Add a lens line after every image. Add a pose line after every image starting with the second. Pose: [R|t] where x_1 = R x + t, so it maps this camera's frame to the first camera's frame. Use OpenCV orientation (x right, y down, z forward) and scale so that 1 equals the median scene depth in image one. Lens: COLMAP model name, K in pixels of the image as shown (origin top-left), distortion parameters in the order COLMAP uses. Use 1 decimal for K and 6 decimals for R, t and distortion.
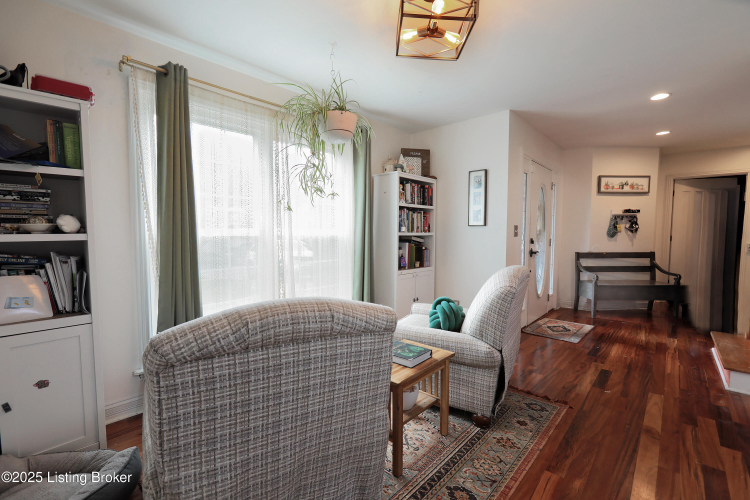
lens RADIAL K [[331.9, 0, 370.3], [0, 331.9, 253.7], [0, 0, 1]] dist [-0.003816, 0.001571]
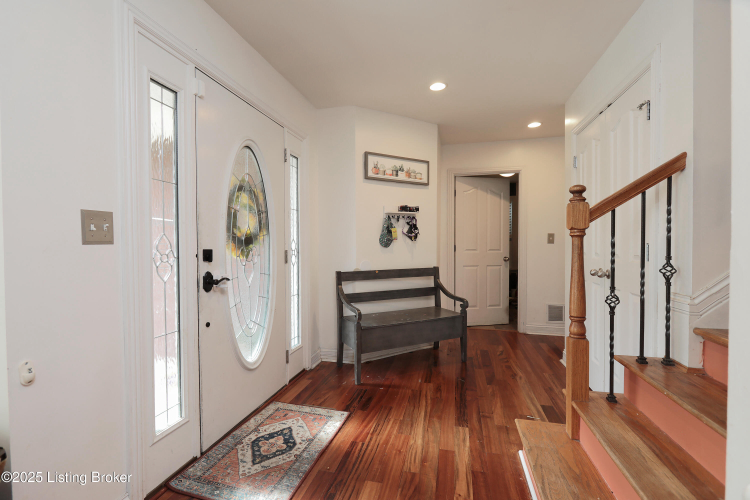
lens RADIAL K [[331.9, 0, 373.6], [0, 331.9, 249.5], [0, 0, 1]] dist [-0.003816, 0.001571]
pose [[0.884141, -0.007444, 0.467160, 0.400677], [0.032559, 0.998424, -0.045712, -0.015277], [-0.466084, 0.055626, 0.882990, 0.430237]]
